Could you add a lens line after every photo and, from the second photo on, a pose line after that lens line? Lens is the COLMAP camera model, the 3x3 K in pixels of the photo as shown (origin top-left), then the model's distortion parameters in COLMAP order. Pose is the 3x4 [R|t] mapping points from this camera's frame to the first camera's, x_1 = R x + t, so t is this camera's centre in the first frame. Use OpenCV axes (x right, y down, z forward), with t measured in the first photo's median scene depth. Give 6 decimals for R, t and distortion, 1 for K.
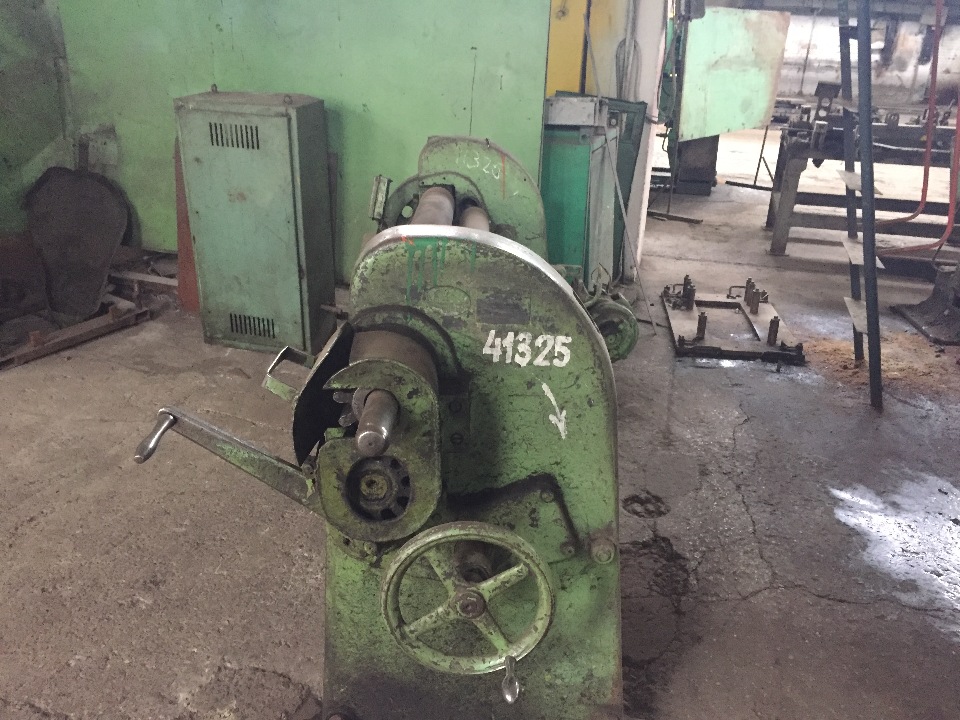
lens RADIAL K [[820.3, 0, 480.1], [0, 820.3, 359.9], [0, 0, 1]] dist [0.086006, -0.109626]
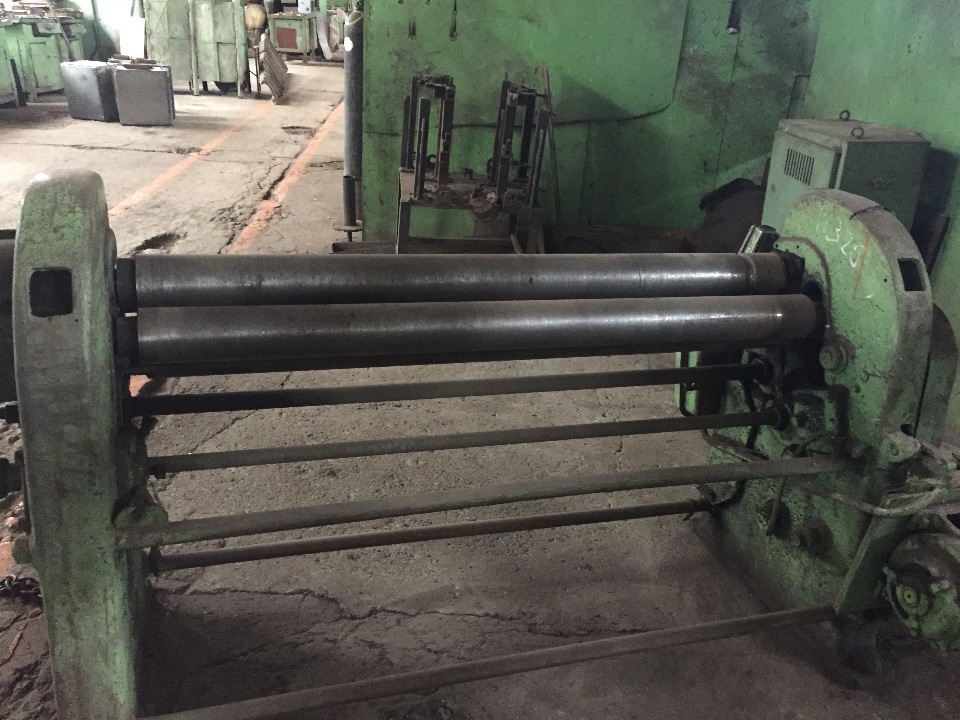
lens RADIAL K [[820.3, 0, 480.5], [0, 820.3, 359.7], [0, 0, 1]] dist [0.086006, -0.109626]
pose [[0.302126, 0.356277, -0.884187, 0.532030], [-0.395644, 0.890737, 0.223726, -0.184890], [0.867287, 0.282229, 0.410074, 0.499953]]
